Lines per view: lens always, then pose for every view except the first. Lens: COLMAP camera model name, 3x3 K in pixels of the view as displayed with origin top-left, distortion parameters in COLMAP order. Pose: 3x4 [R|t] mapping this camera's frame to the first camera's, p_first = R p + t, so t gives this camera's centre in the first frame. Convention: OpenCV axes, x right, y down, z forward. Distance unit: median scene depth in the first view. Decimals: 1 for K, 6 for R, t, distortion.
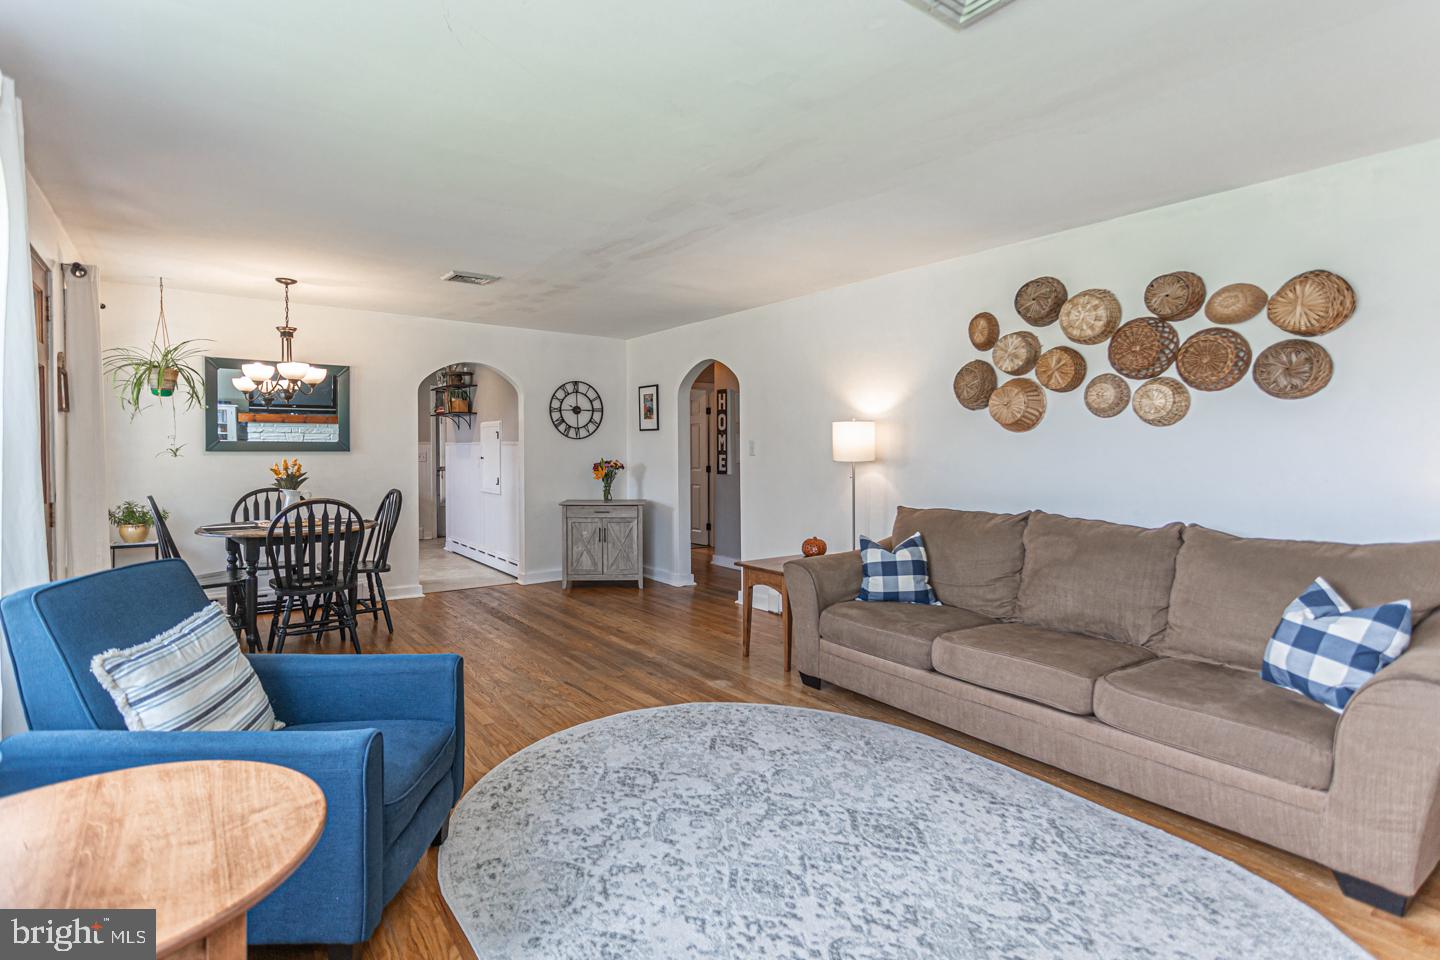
lens RADIAL K [[715.2, 0, 716.6], [0, 715.2, 427.8], [0, 0, 1]] dist [-0.003592, -0.000492]
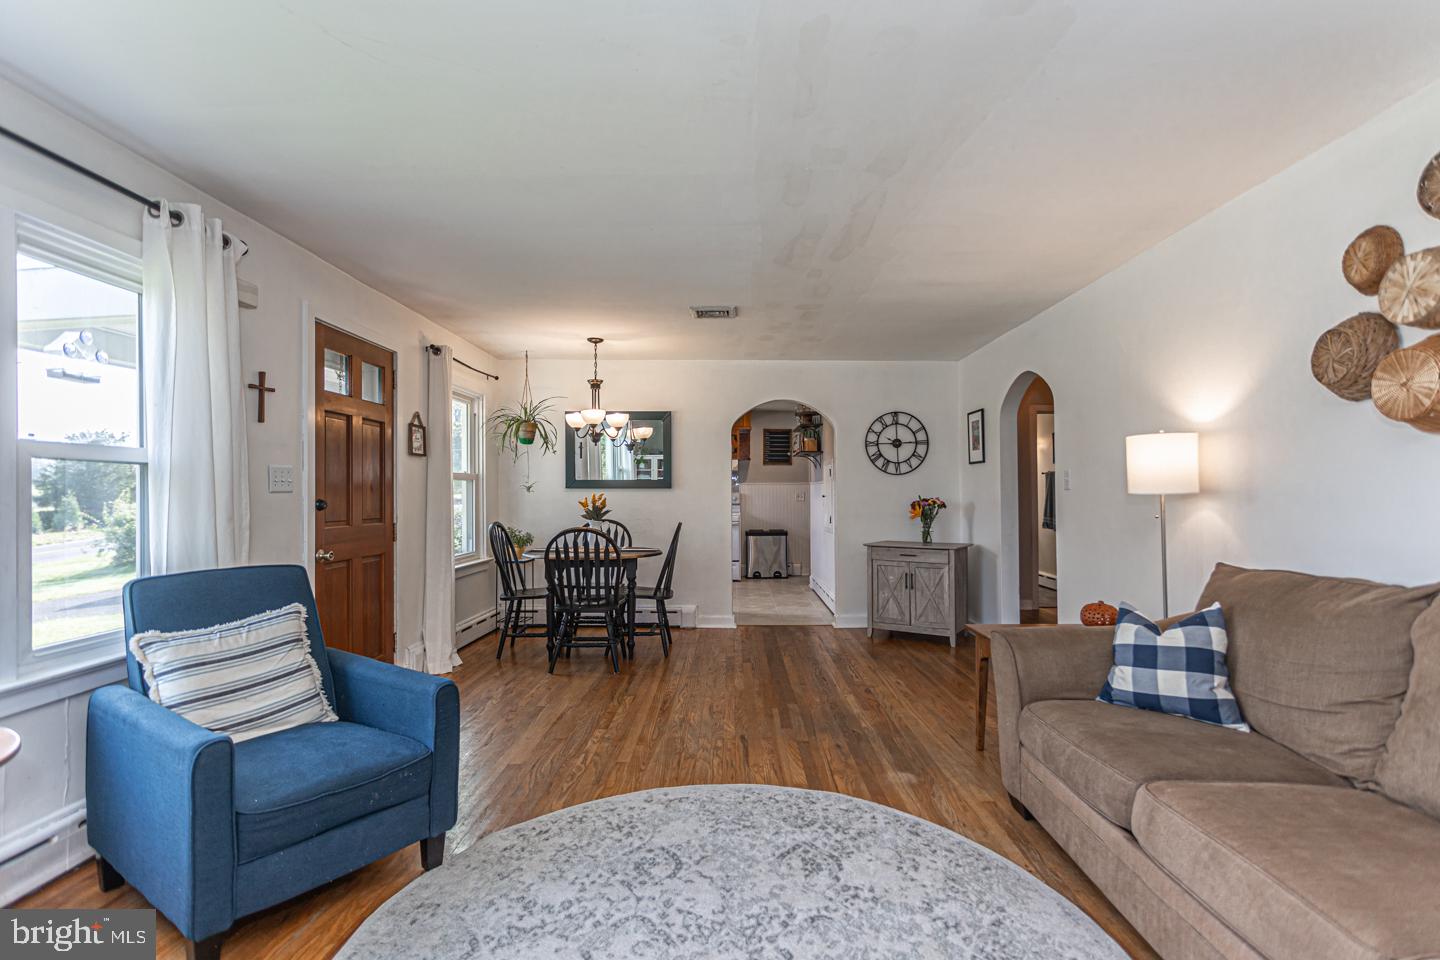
lens RADIAL K [[707.8, 0, 719.7], [0, 707.8, 461.3], [0, 0, 1]] dist [0.003296, 0.000868]
pose [[0.803270, -0.030690, -0.594824, 0.307306], [0.021039, 0.999510, -0.023158, 0.028061], [0.595244, 0.006088, 0.803522, 0.257196]]
